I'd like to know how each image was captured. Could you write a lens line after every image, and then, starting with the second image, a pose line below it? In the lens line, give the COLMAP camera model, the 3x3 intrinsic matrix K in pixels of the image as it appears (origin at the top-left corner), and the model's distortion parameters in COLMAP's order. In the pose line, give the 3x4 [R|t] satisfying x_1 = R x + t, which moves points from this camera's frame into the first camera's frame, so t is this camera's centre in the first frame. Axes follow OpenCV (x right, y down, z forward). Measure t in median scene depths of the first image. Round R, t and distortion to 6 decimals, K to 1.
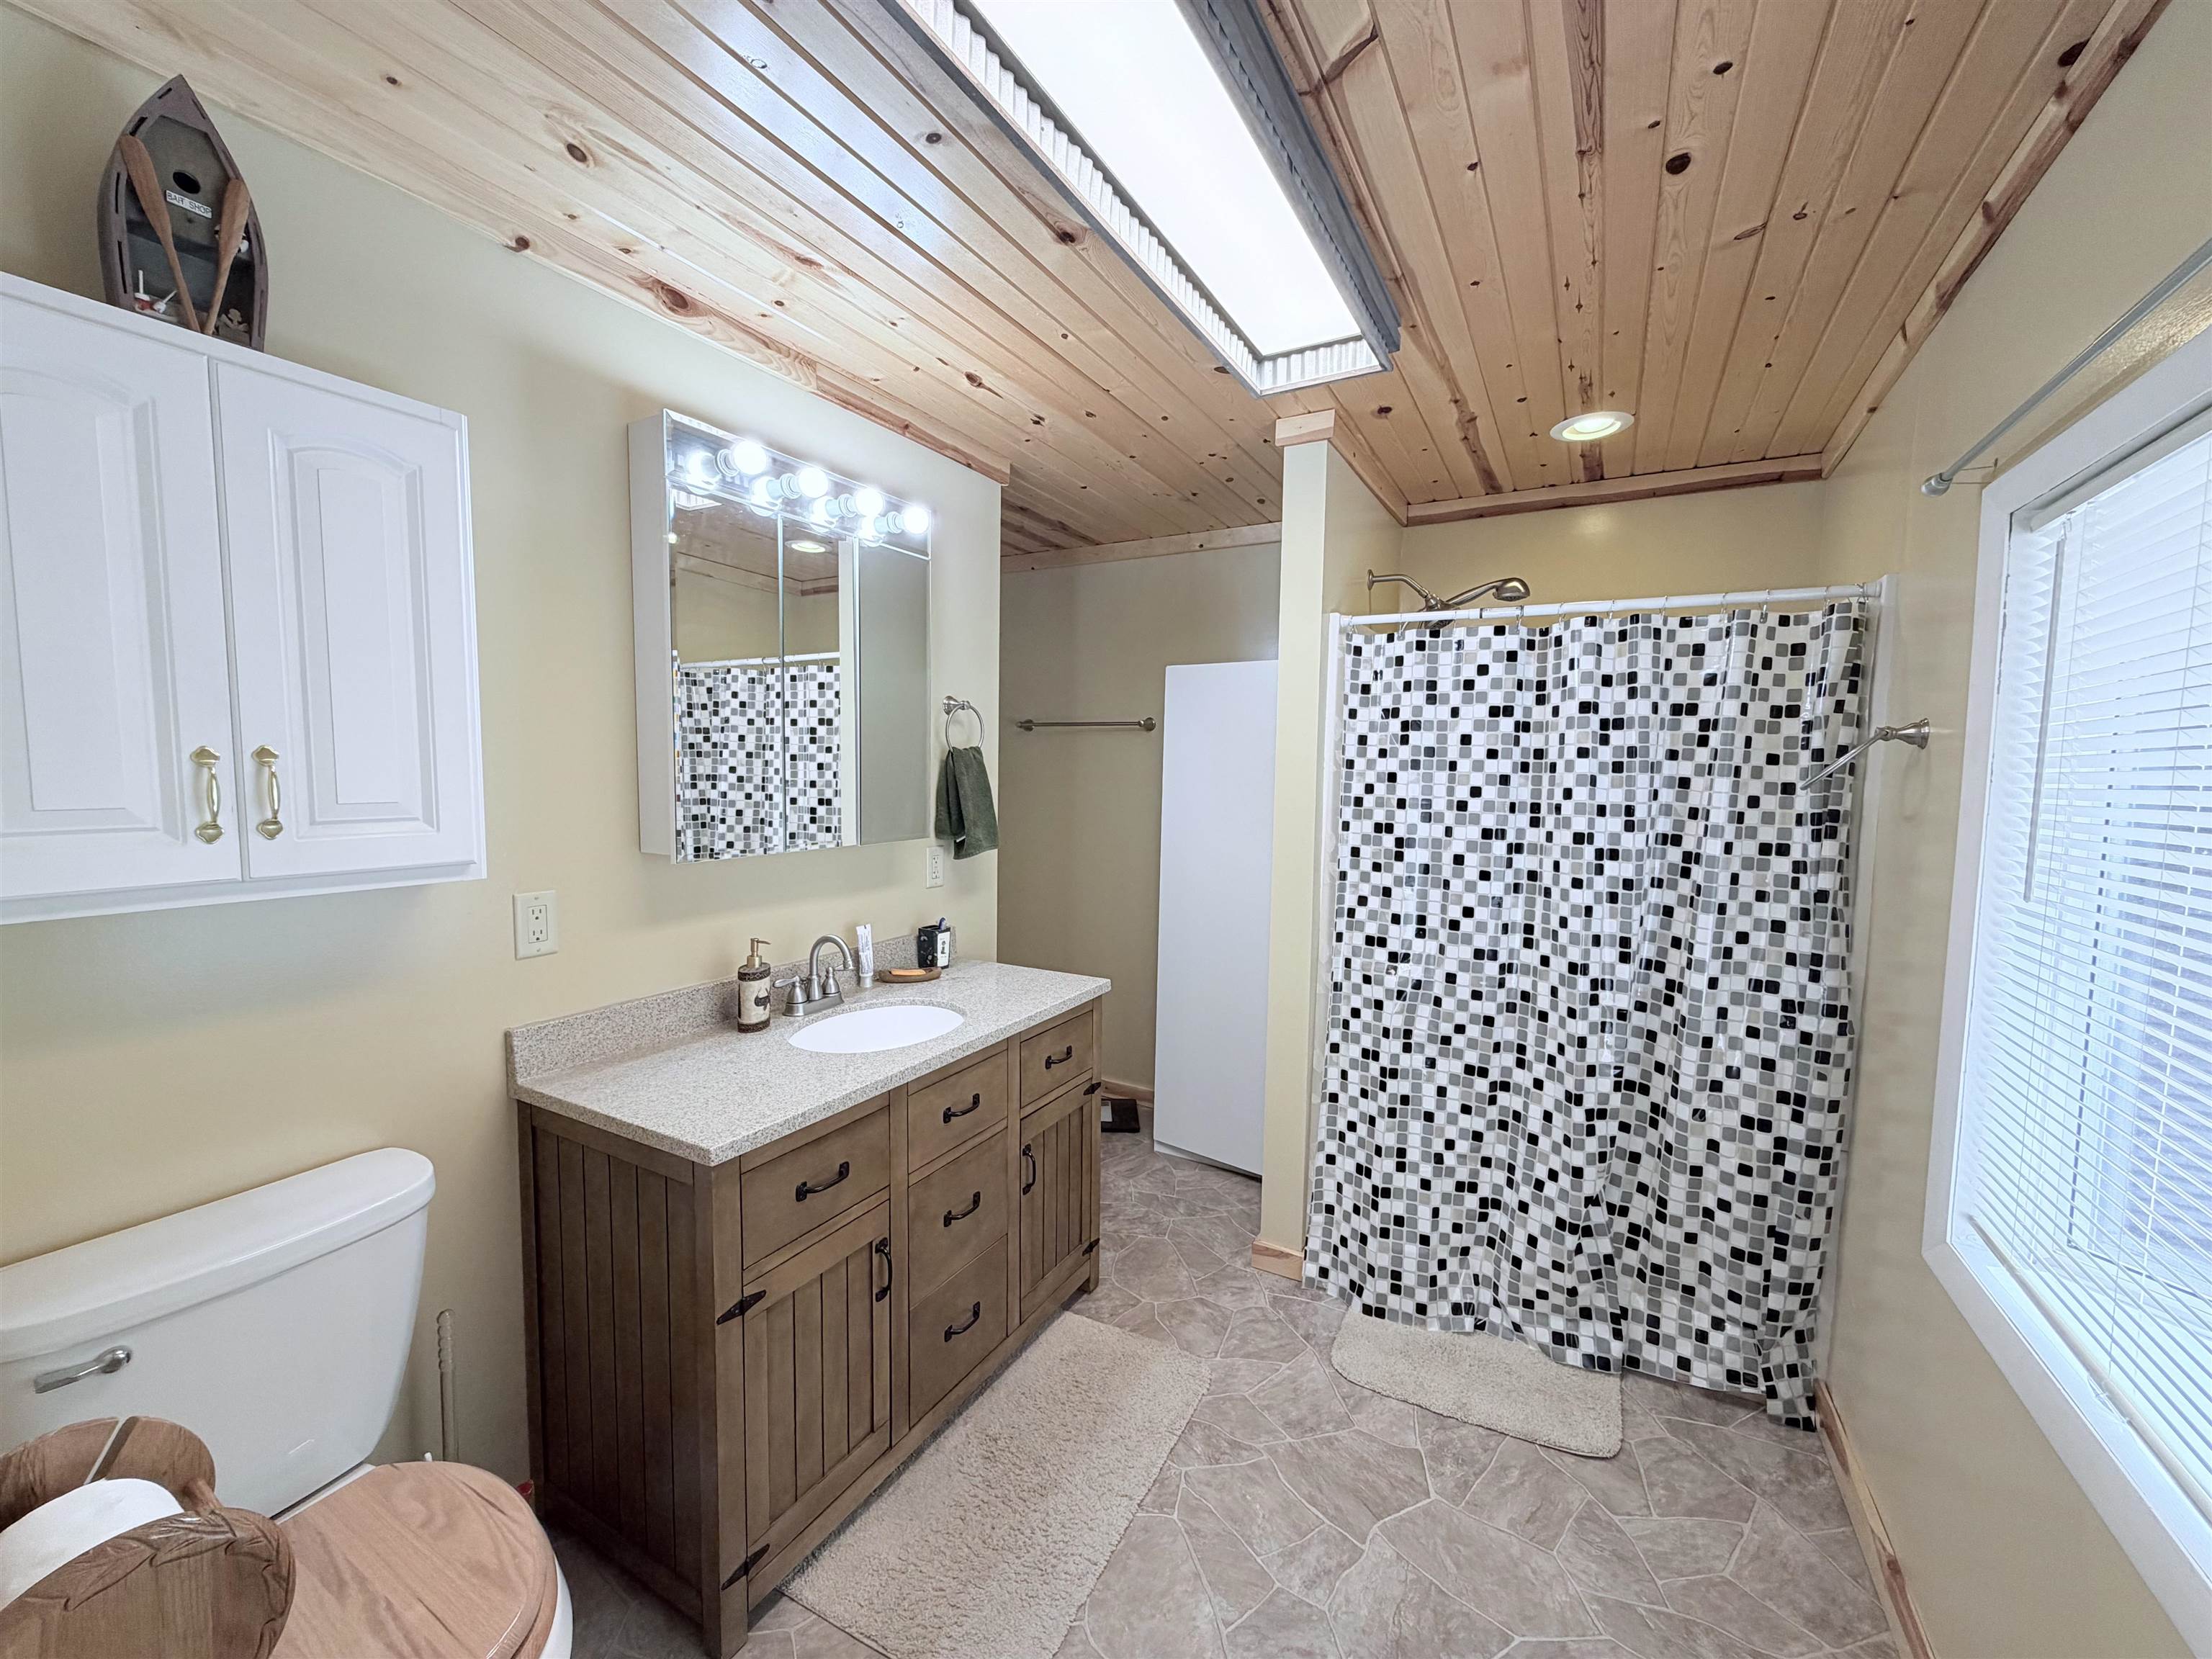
lens RADIAL K [[885.5, 0, 1106.0], [0, 885.5, 829.5], [0, 0, 1]] dist [-0.001425, 0.000304]
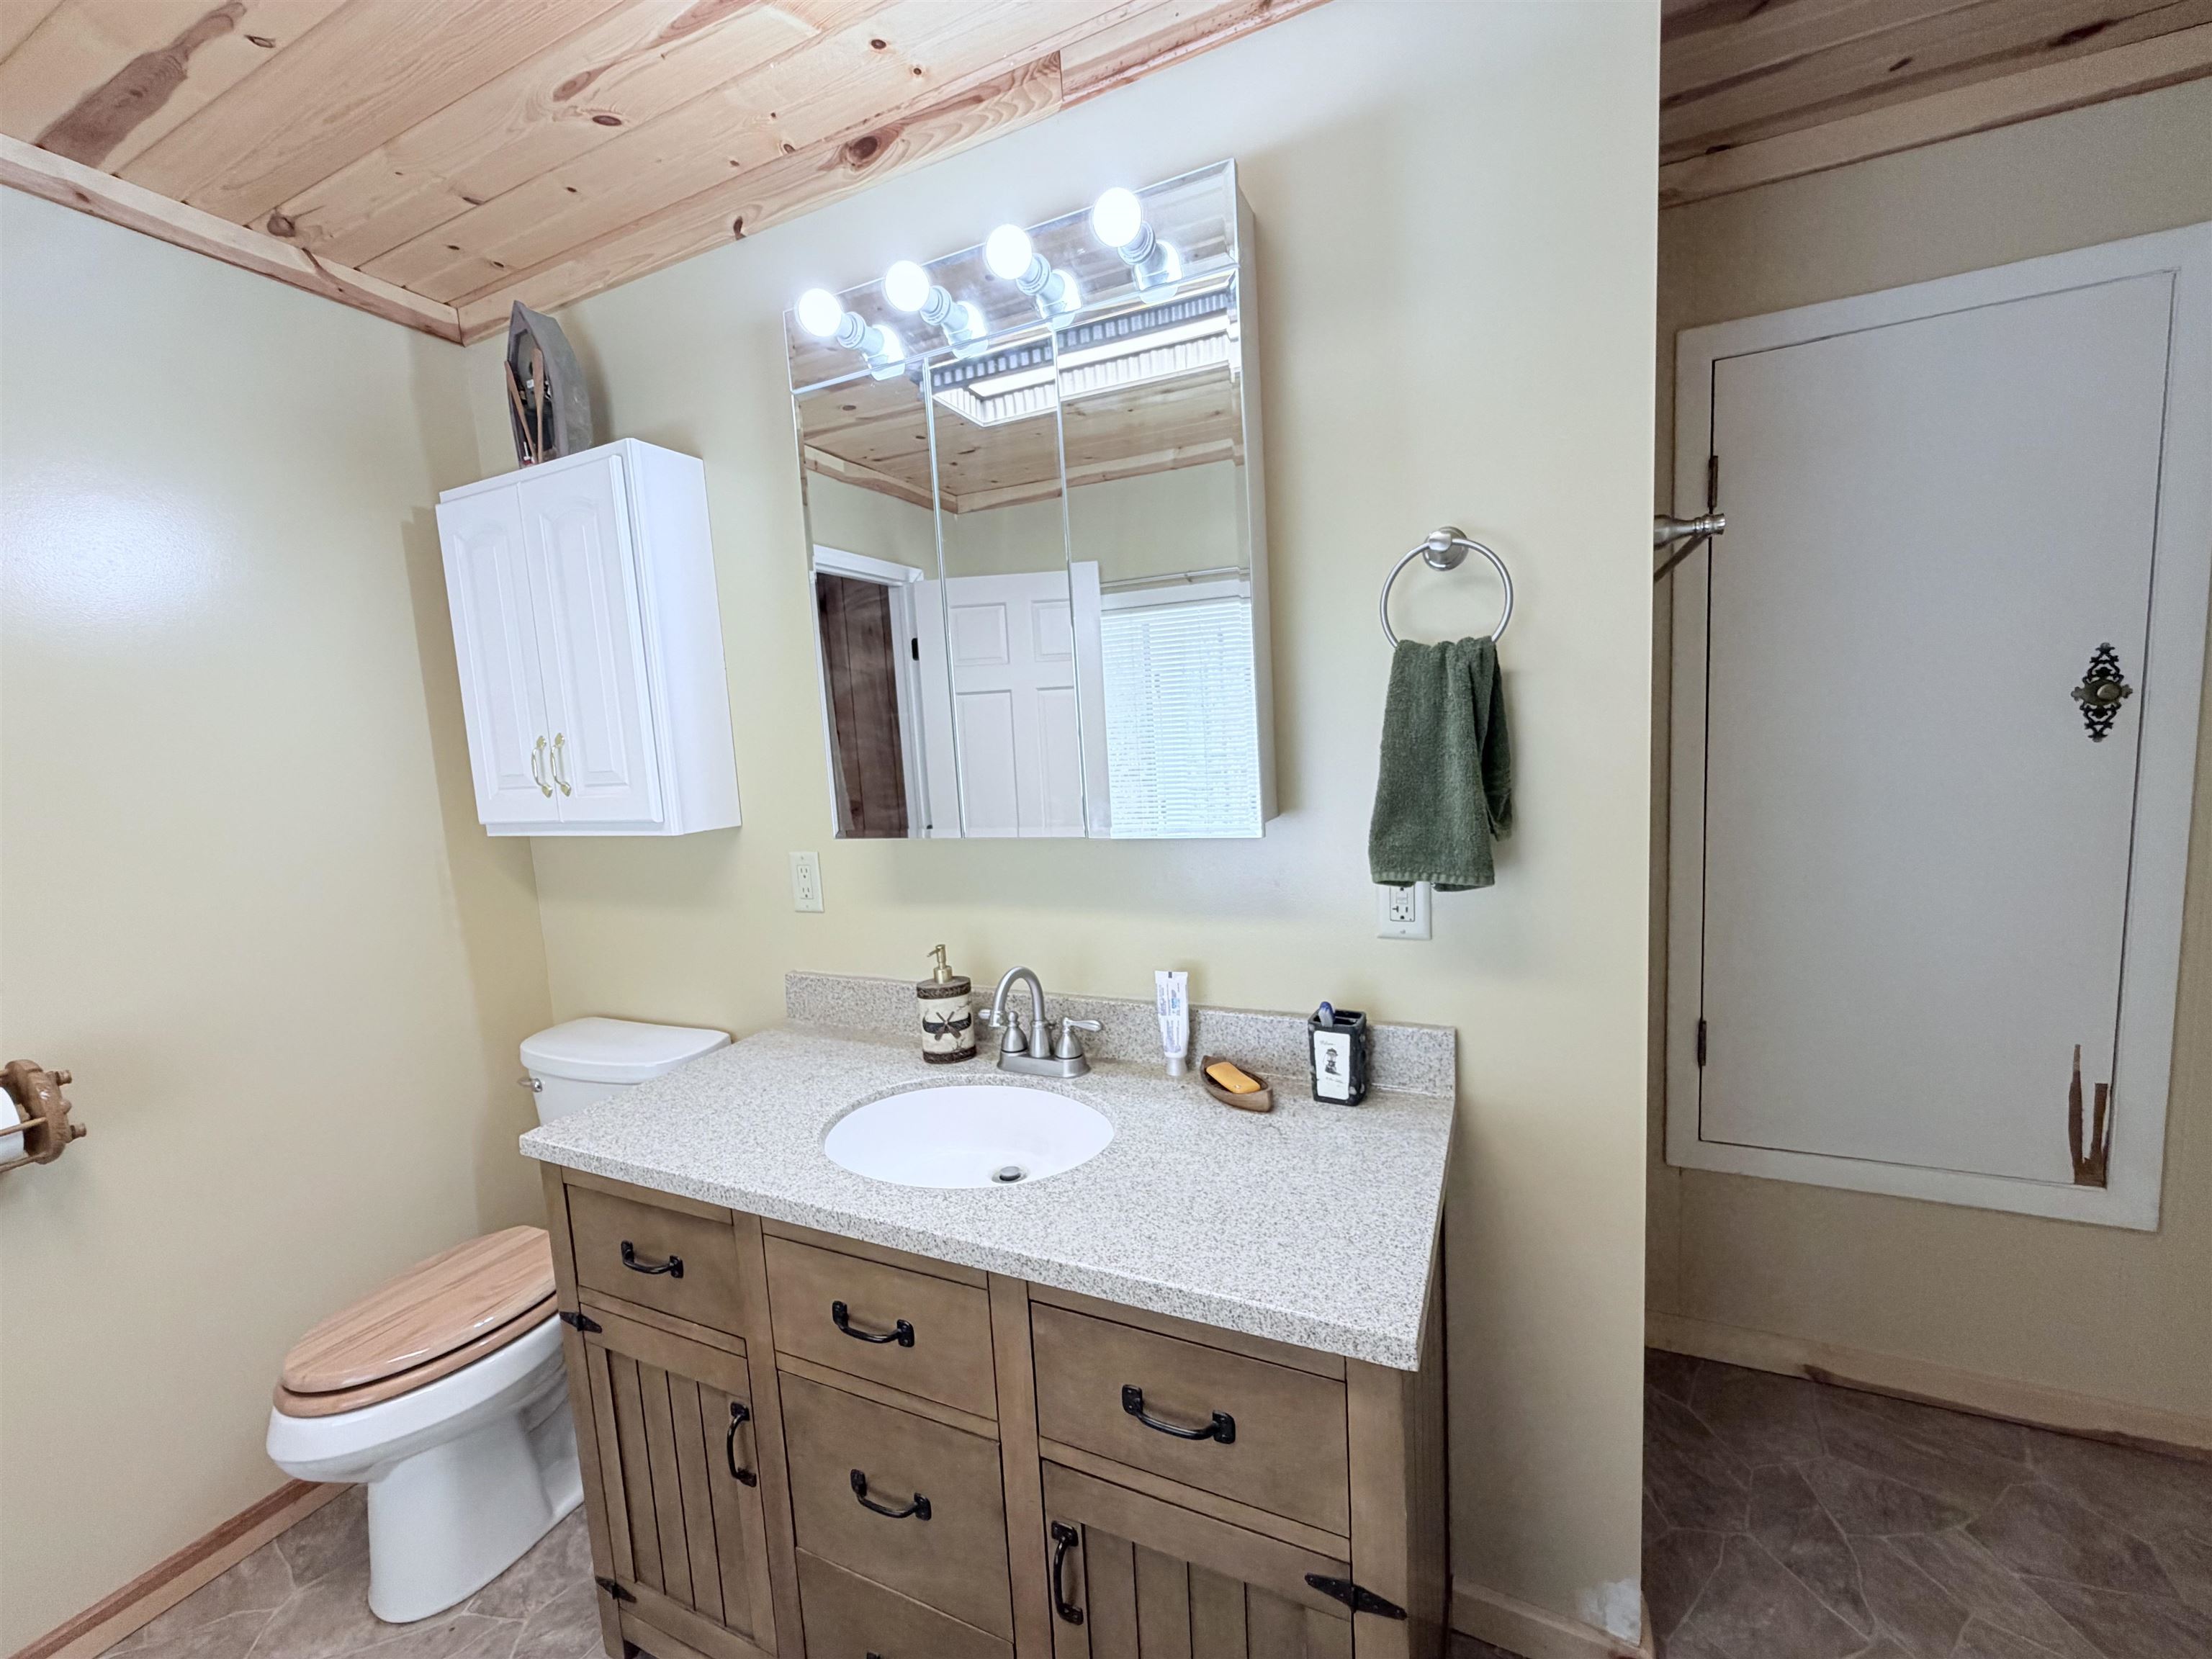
lens RADIAL K [[885.5, 0, 1106.0], [0, 885.5, 829.5], [0, 0, 1]] dist [-0.001425, 0.000304]
pose [[0.069797, 0.092359, -0.993277, 0.413913], [-0.012306, 0.995709, 0.091720, -0.055880], [0.997485, 0.005821, 0.070634, 1.218140]]
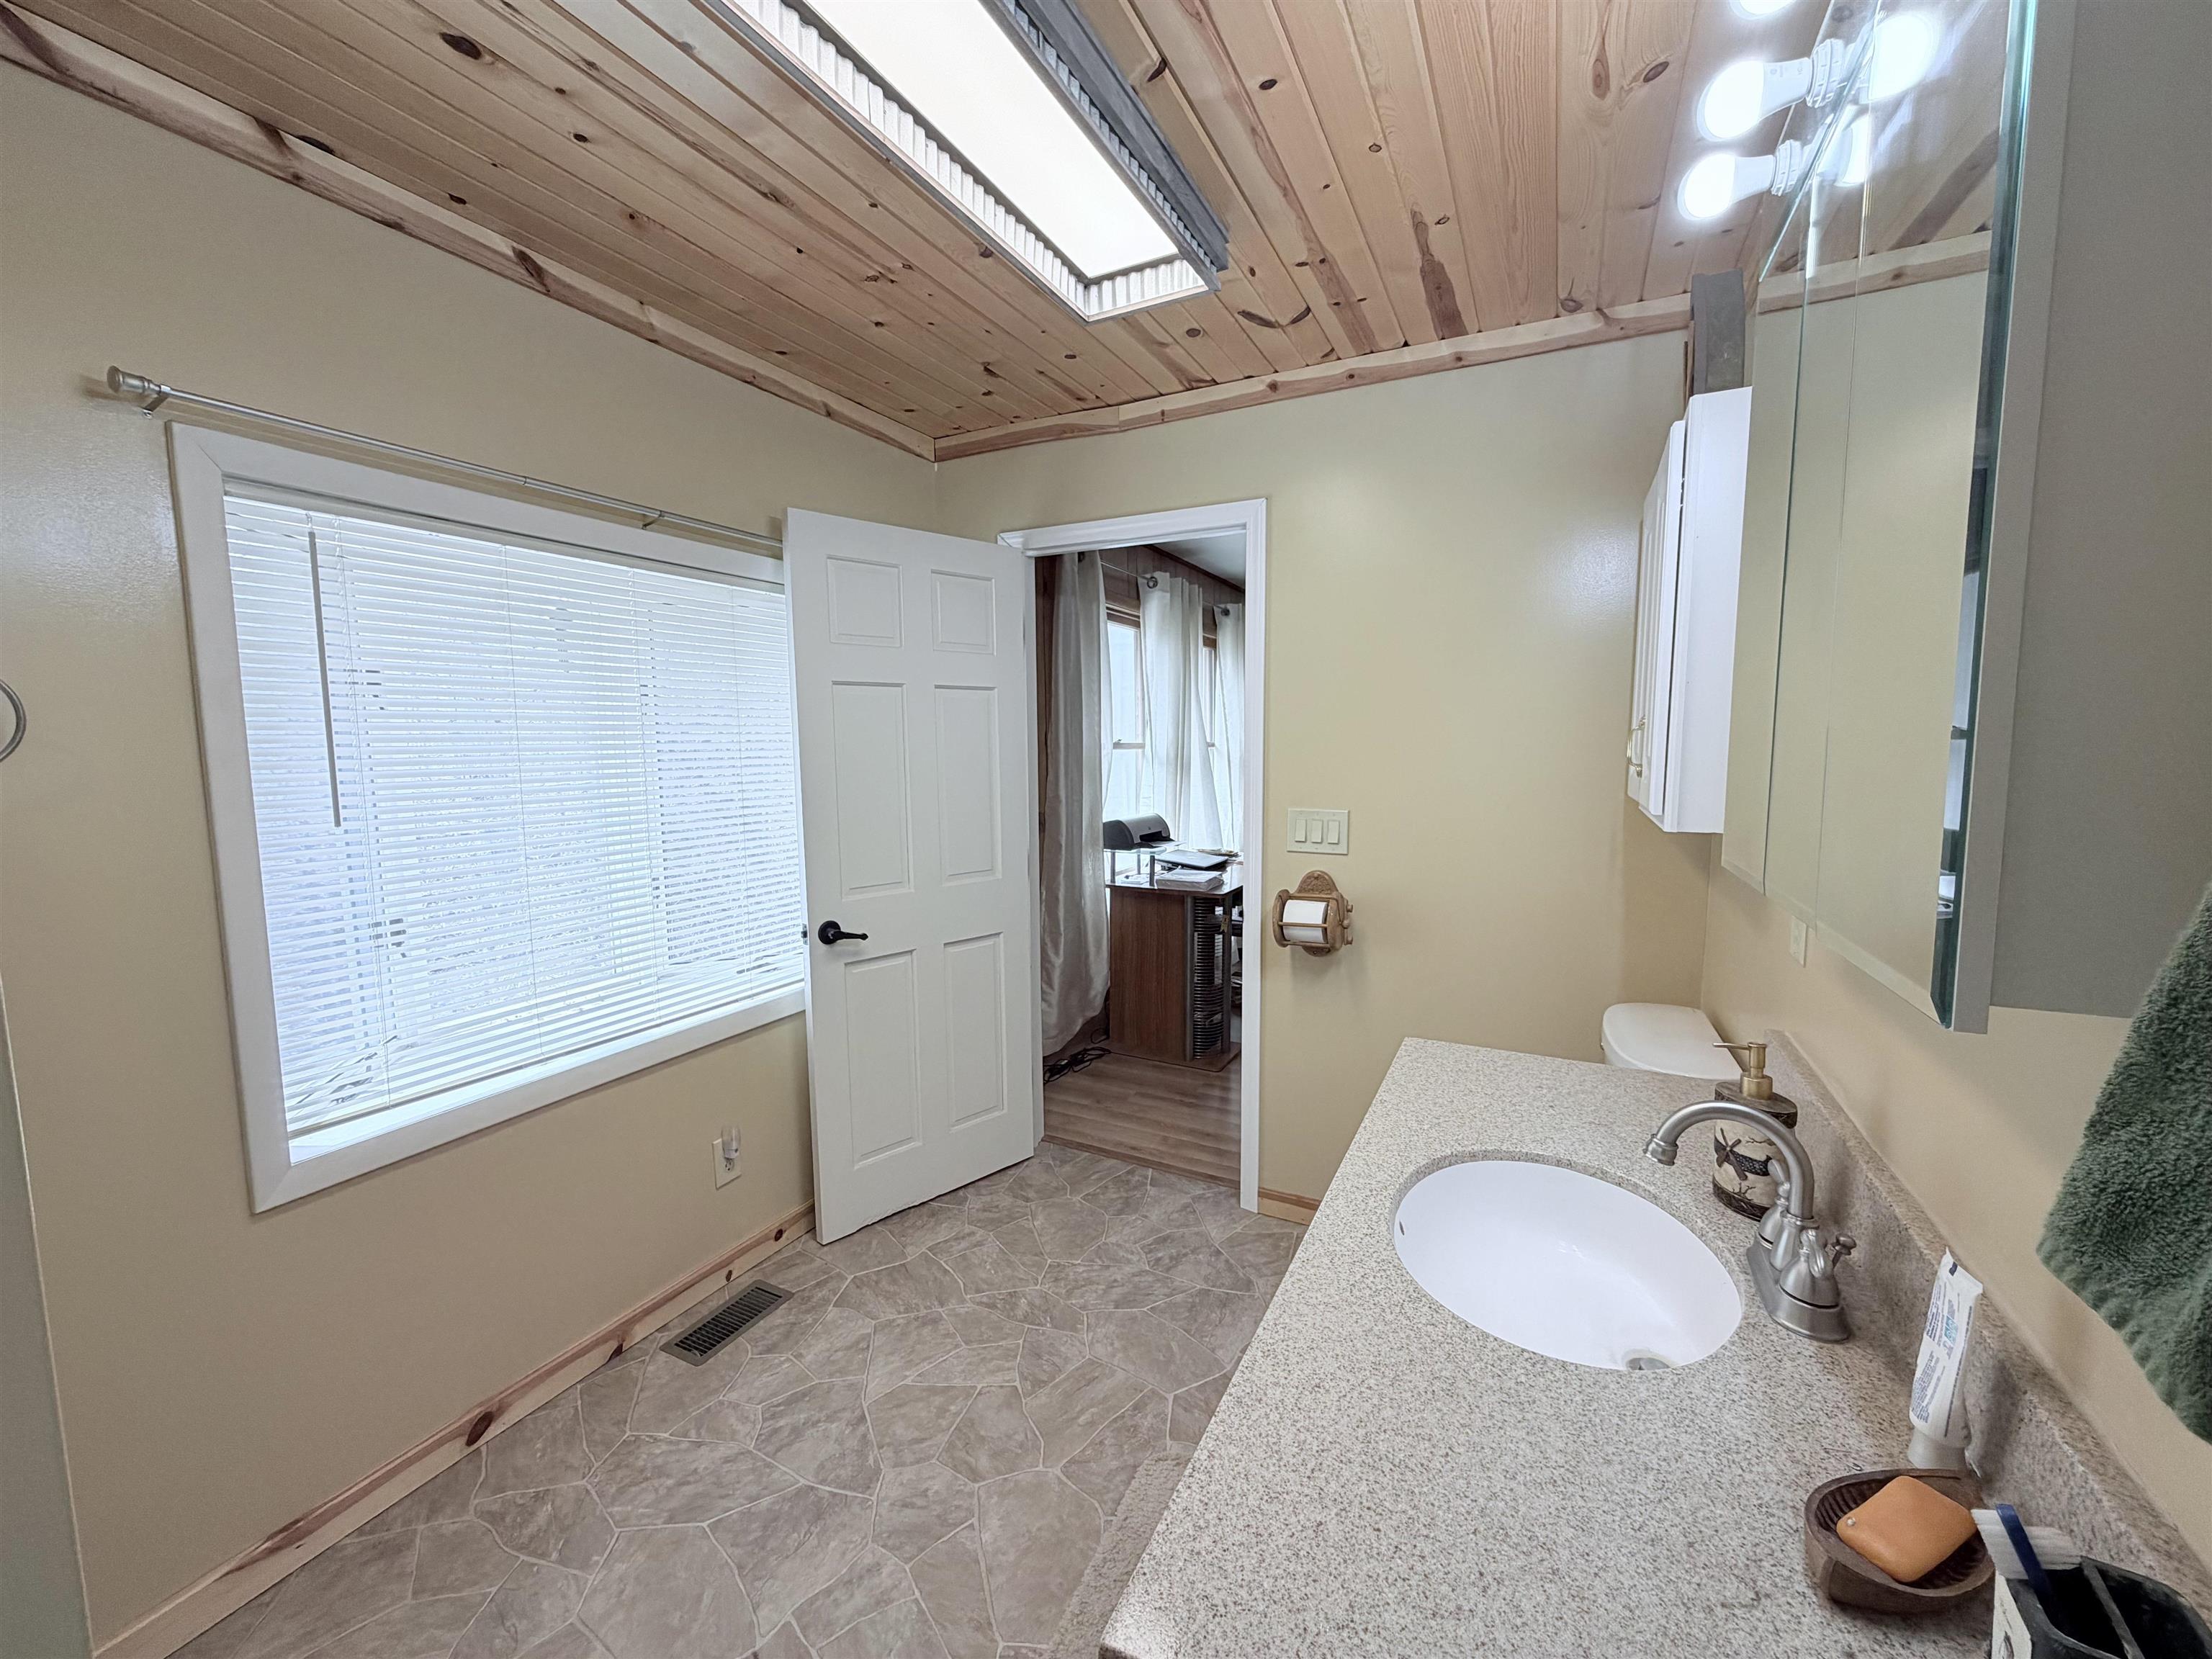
lens RADIAL K [[876.4, 0, 1093.6], [0, 876.4, 822.7], [0, 0, 1]] dist [-0.000125, 0.000096]
pose [[-0.999734, -0.006259, -0.022188, 0.015593], [-0.009721, 0.987146, 0.159527, -0.095936], [0.020904, 0.159700, -0.986944, 1.662817]]
